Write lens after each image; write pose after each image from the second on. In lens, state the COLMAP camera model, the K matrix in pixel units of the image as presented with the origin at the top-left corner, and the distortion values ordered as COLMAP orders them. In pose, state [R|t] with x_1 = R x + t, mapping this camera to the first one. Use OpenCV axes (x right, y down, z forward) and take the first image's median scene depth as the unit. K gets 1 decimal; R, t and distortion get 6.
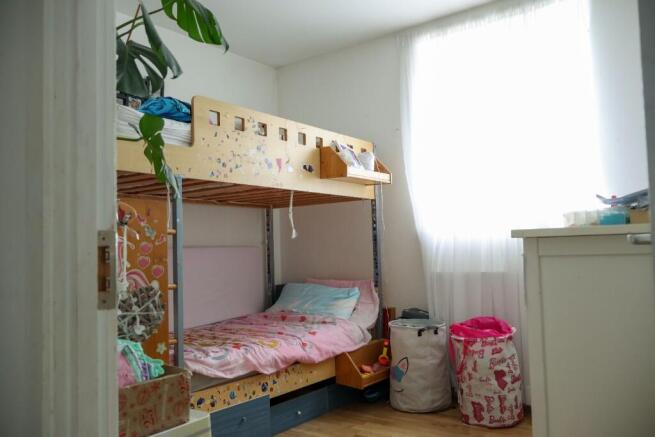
lens RADIAL K [[558.8, 0, 326.2], [0, 558.8, 222.5], [0, 0, 1]] dist [-0.008669, 0.002224]
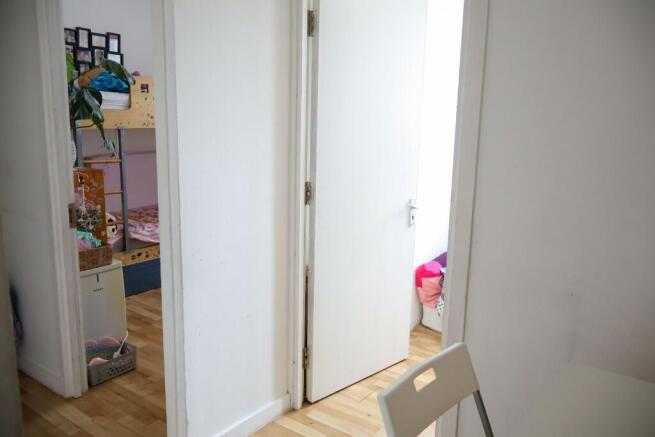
lens RADIAL K [[558.8, 0, 326.2], [0, 558.8, 222.5], [0, 0, 1]] dist [-0.008669, 0.002224]
pose [[0.998761, 0.048314, 0.011890, 0.595218], [-0.049752, 0.967035, 0.249737, -0.439392], [0.000568, -0.250019, 0.968241, -1.219430]]
